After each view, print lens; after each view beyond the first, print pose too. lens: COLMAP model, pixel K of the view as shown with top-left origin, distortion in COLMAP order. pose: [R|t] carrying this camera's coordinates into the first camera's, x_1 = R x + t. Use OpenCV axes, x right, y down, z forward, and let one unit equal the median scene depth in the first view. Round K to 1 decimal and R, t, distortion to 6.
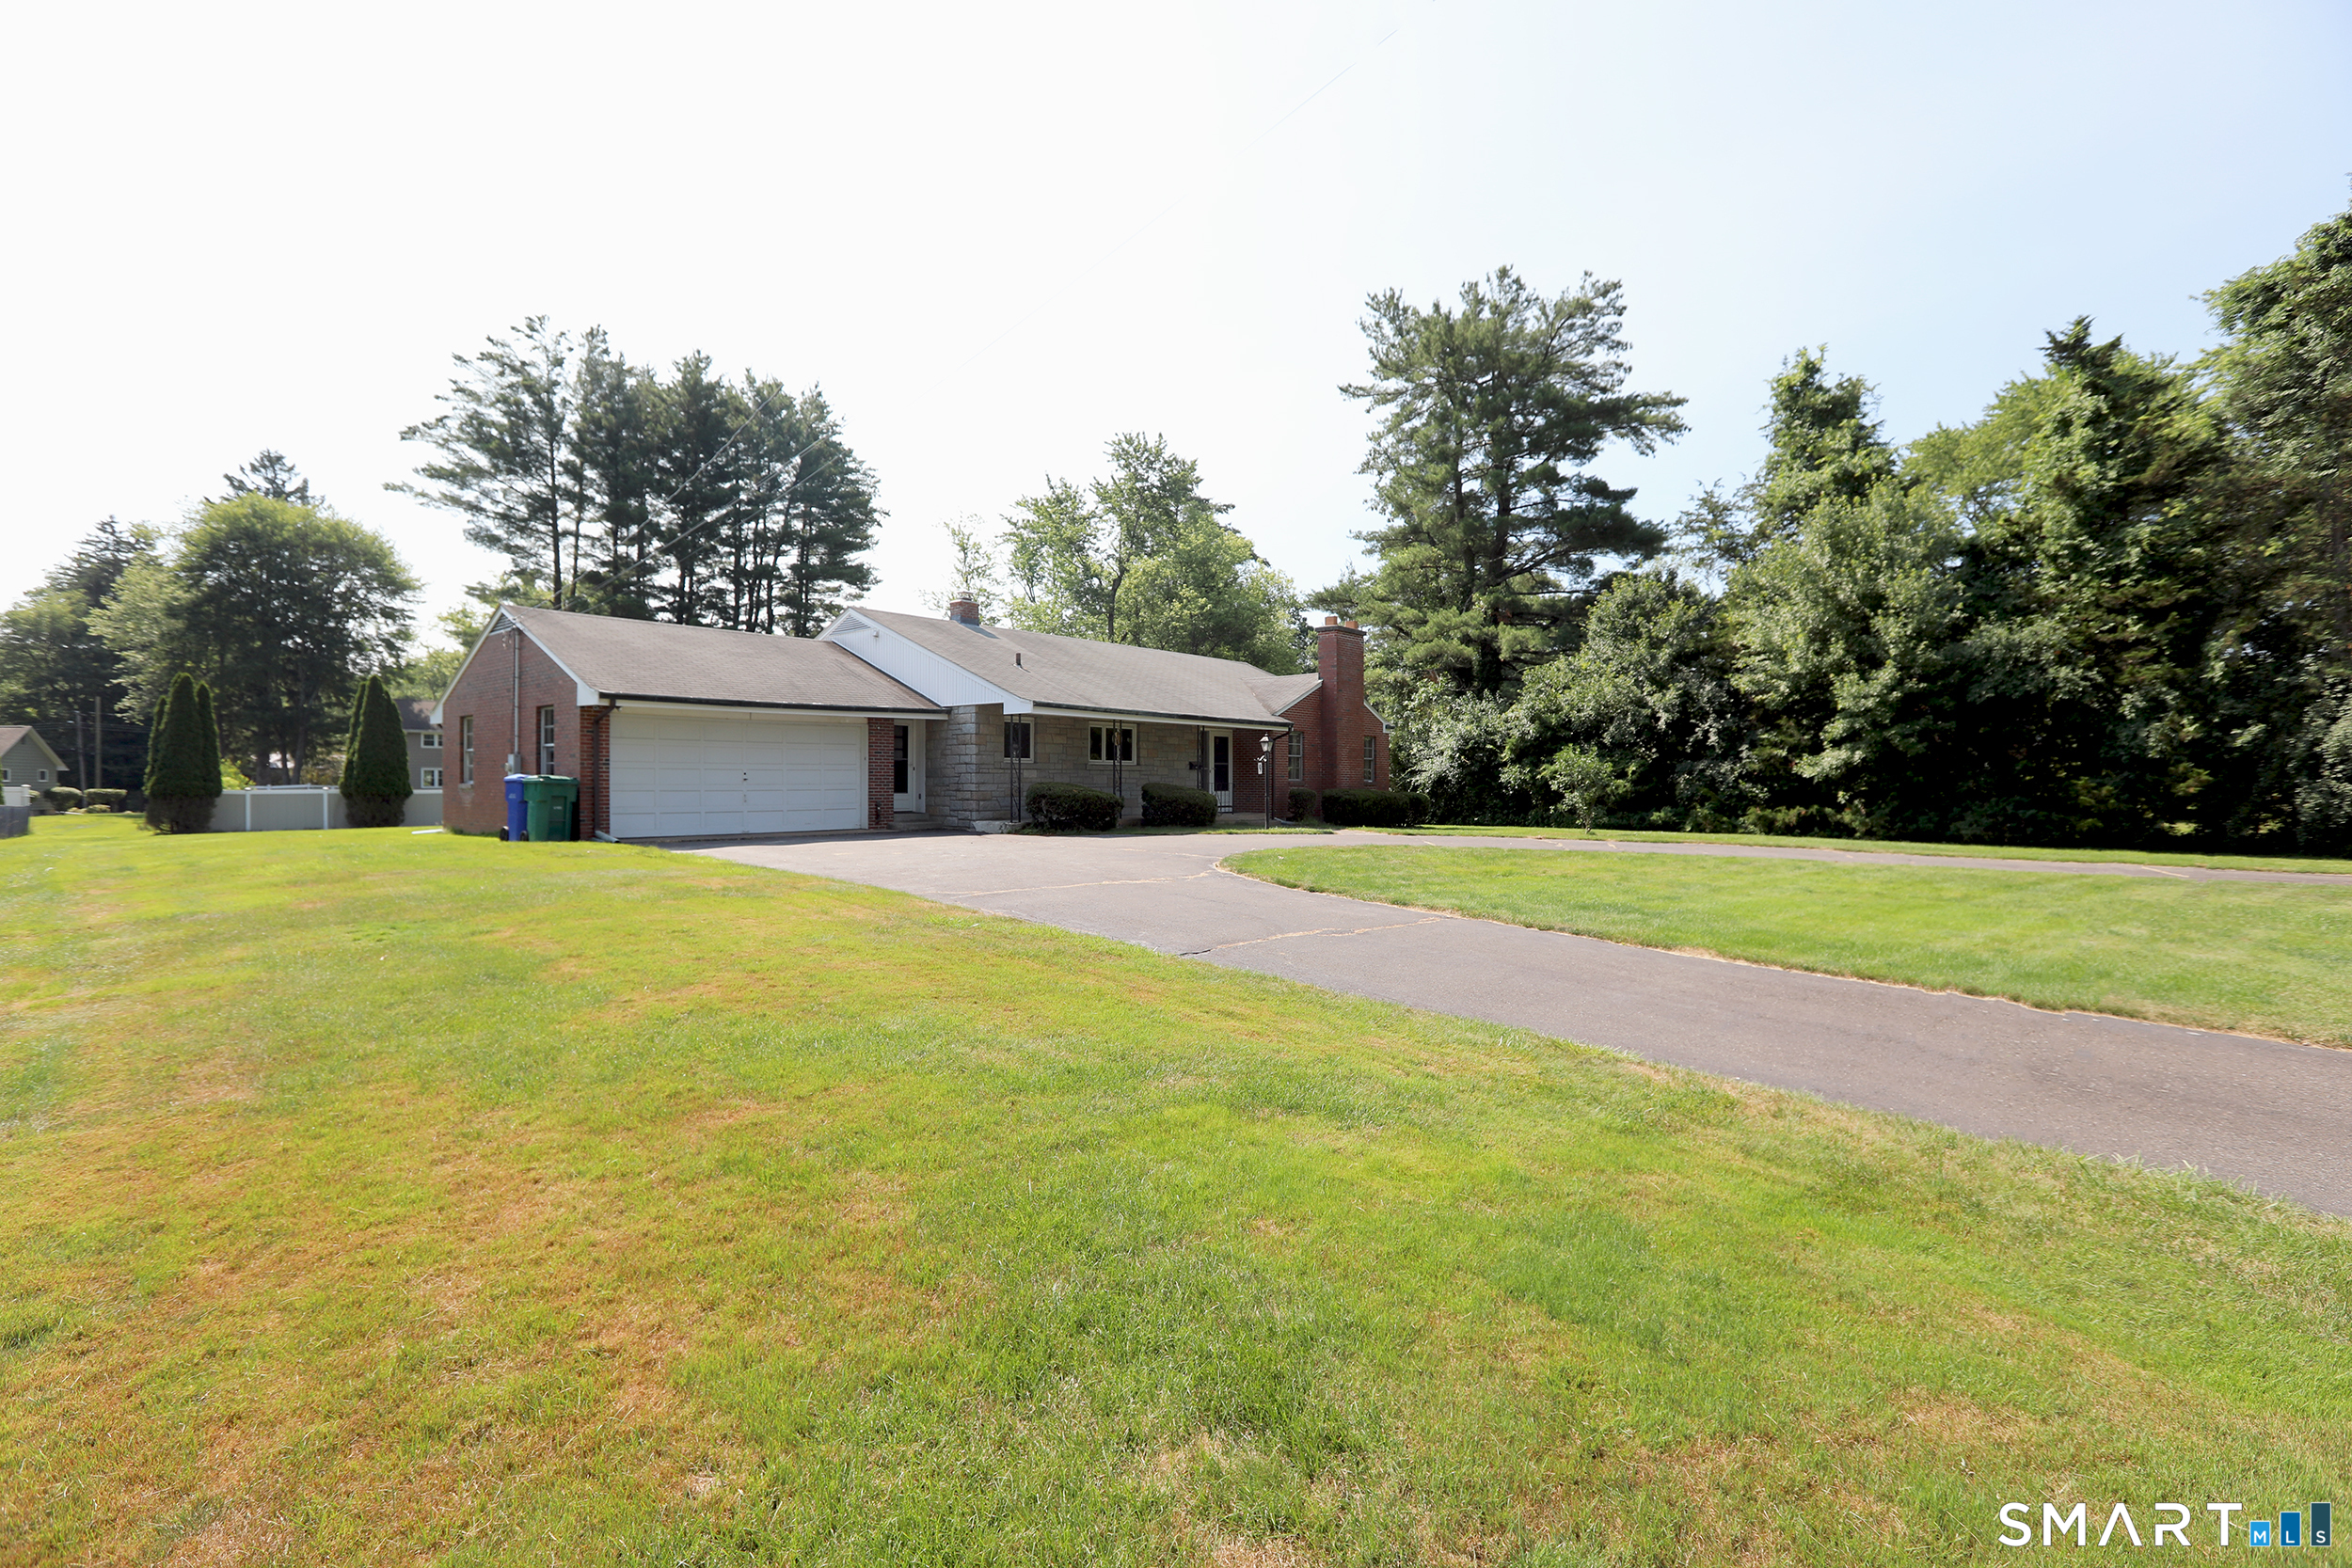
lens RADIAL K [[1060.3, 0, 1174.2], [0, 1060.3, 793.8], [0, 0, 1]] dist [-0.003093, -0.000190]
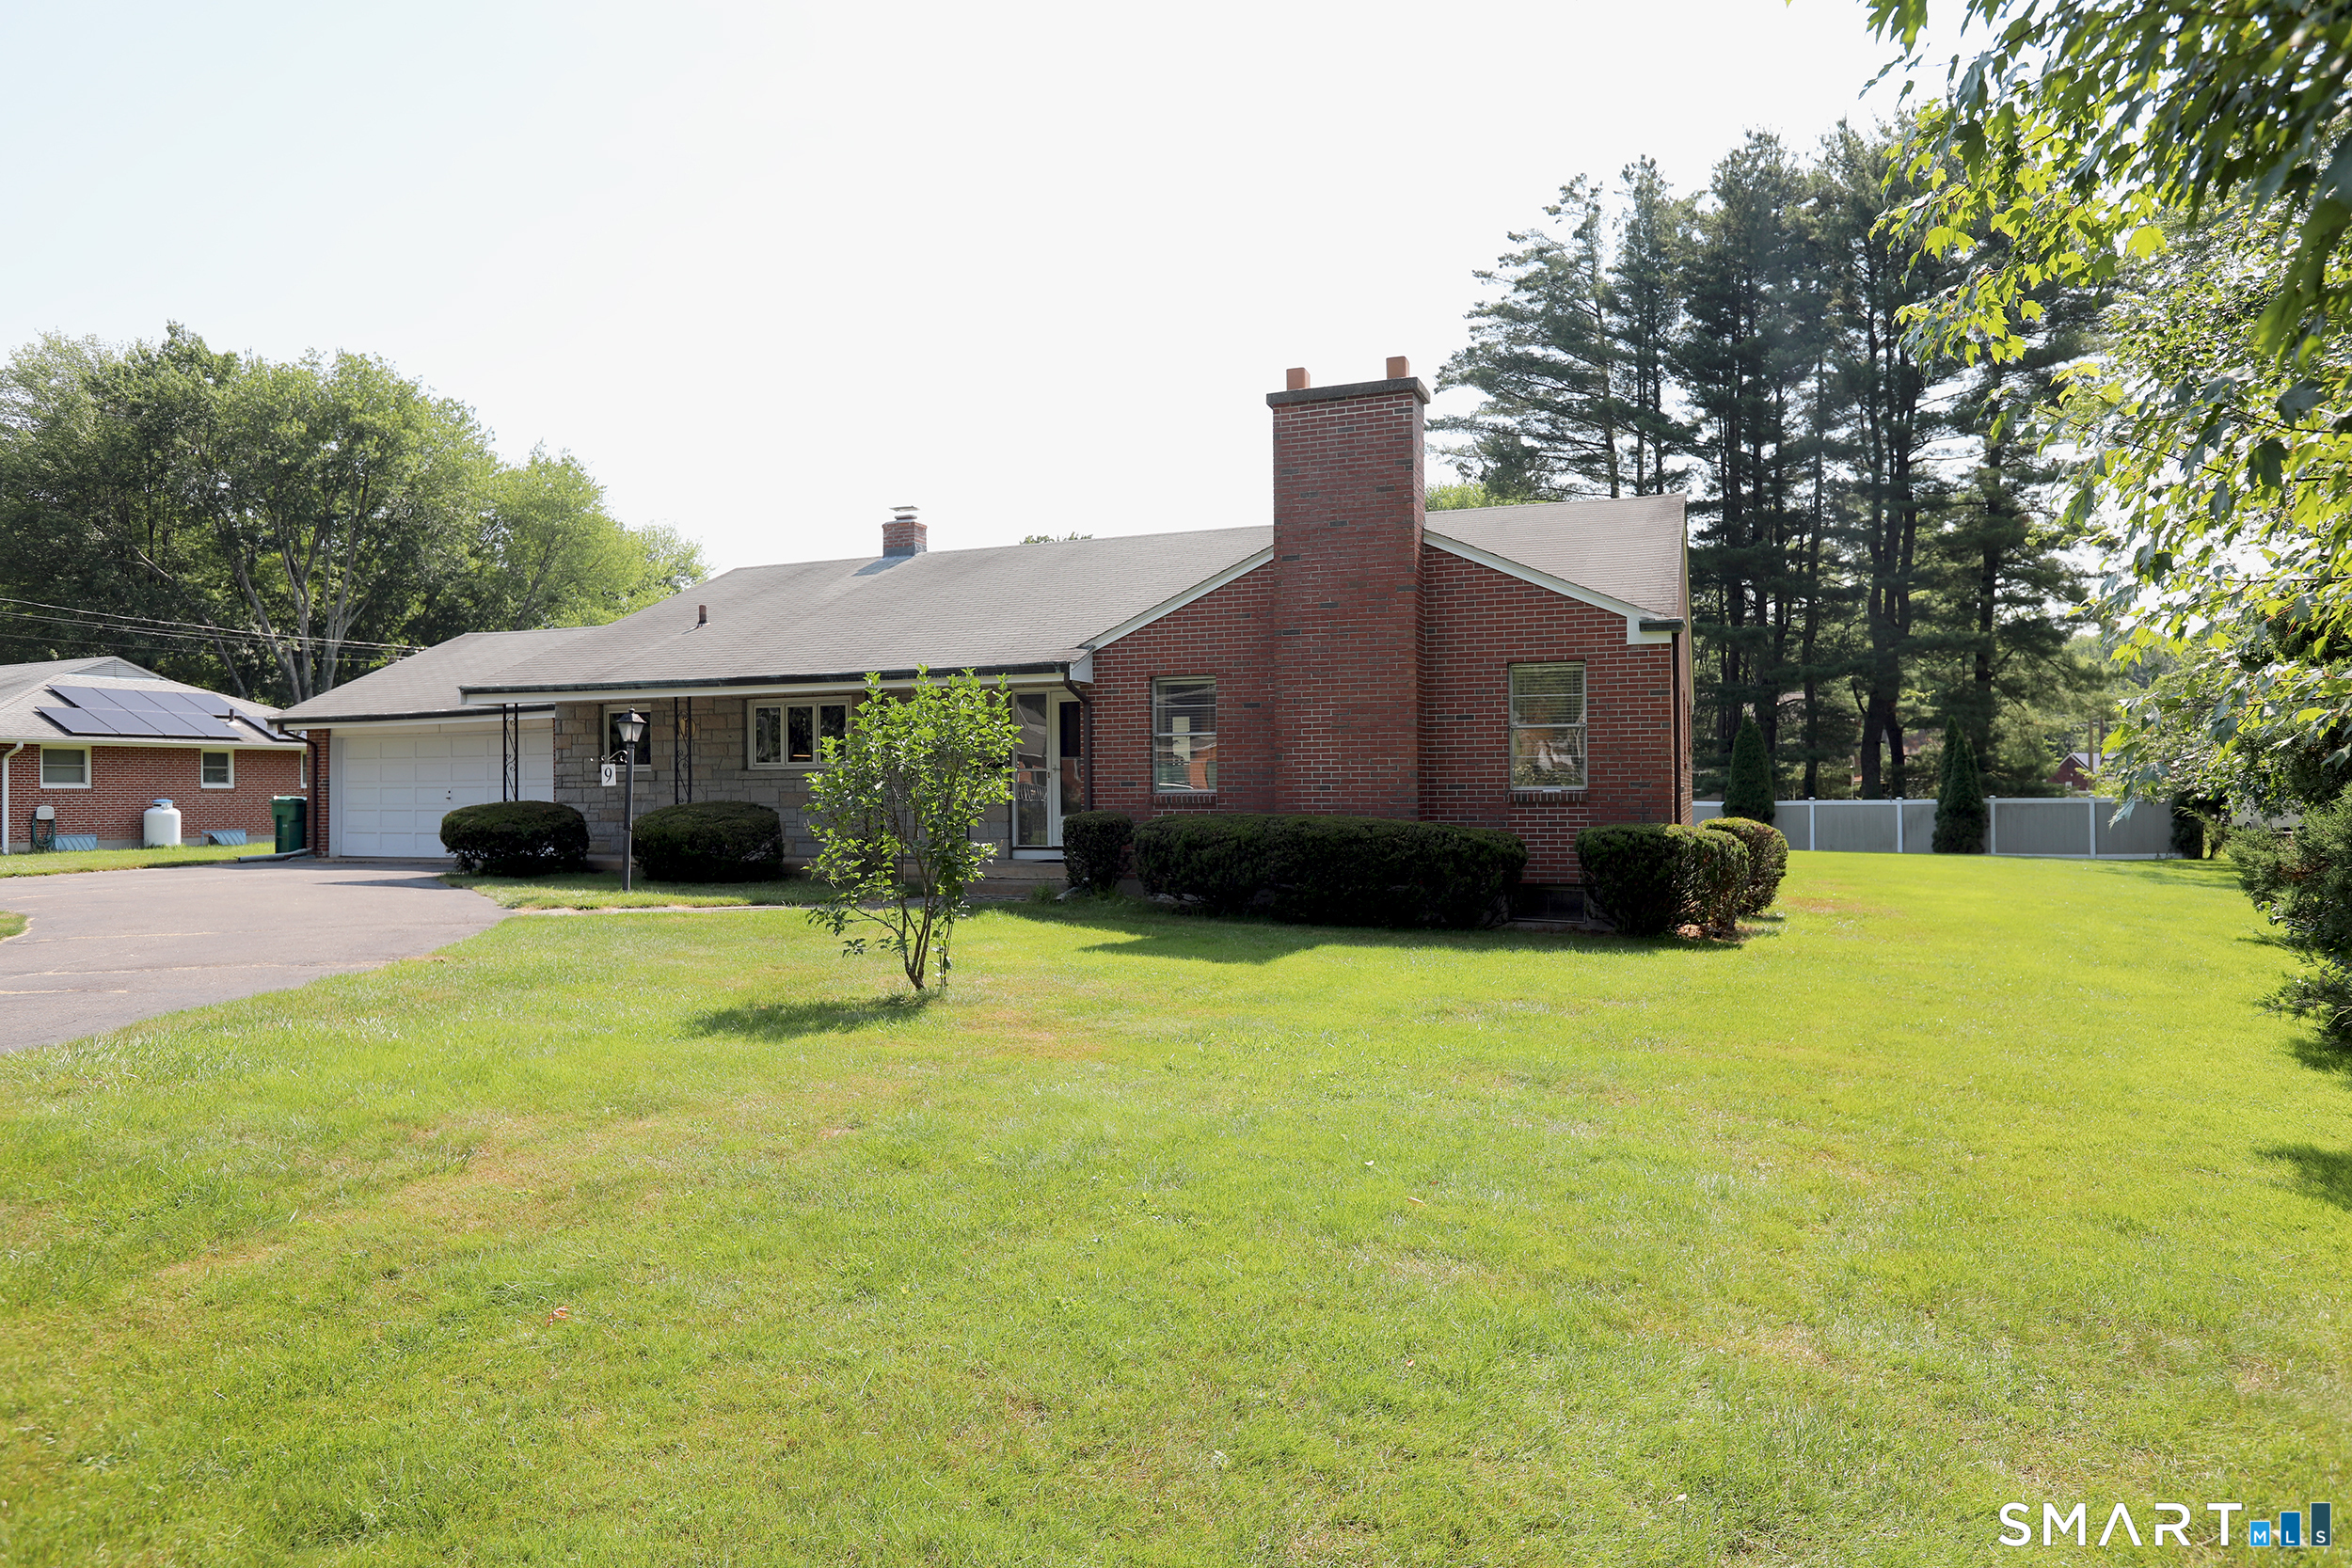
lens RADIAL K [[1506.9, 0, 1173.8], [0, 1506.9, 789.1], [0, 0, 1]] dist [-0.000601, 0.002081]
pose [[0.315066, -0.006287, -0.949049, 0.343720], [-0.003823, 0.999962, -0.007893, -0.004941], [0.949062, 0.006115, 0.315030, 0.406558]]
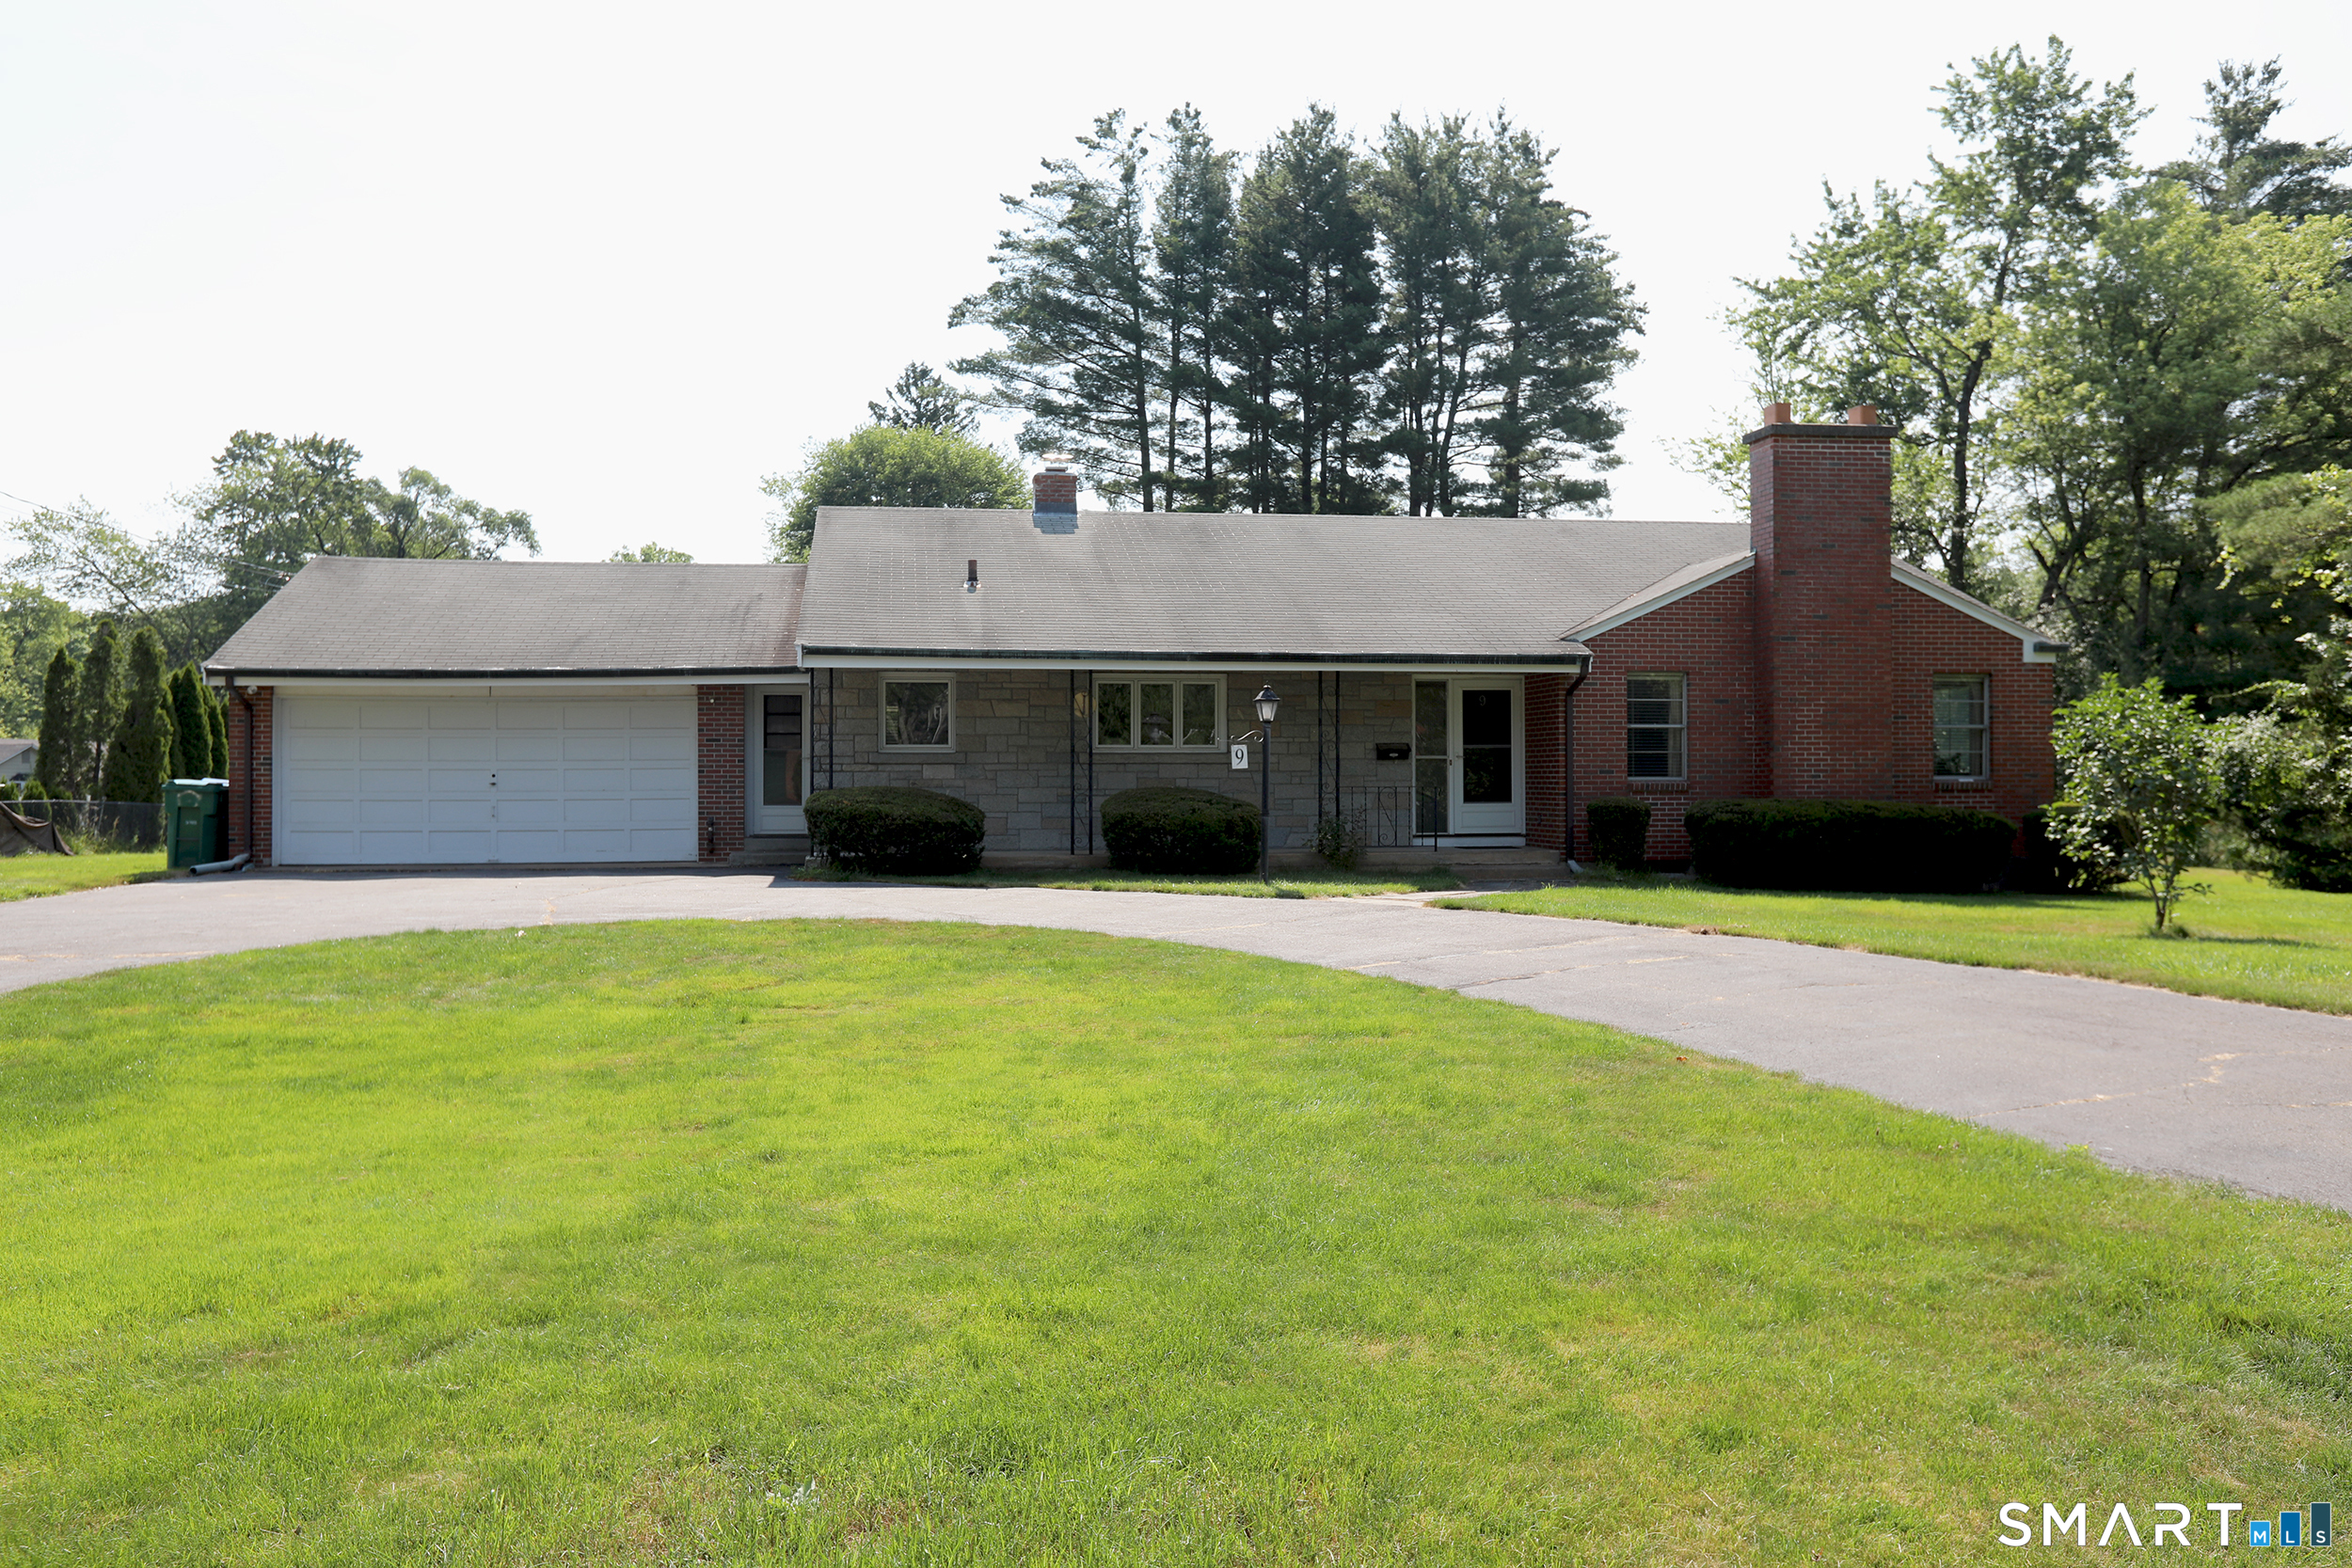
lens RADIAL K [[1873.6, 0, 1184.1], [0, 1873.6, 784.8], [0, 0, 1]] dist [0.004342, 0.007499]
pose [[0.749337, -0.005117, -0.662169, 0.248604], [-0.004903, 0.999900, -0.013276, 0.000263], [0.662170, 0.013195, 0.749237, 0.133806]]
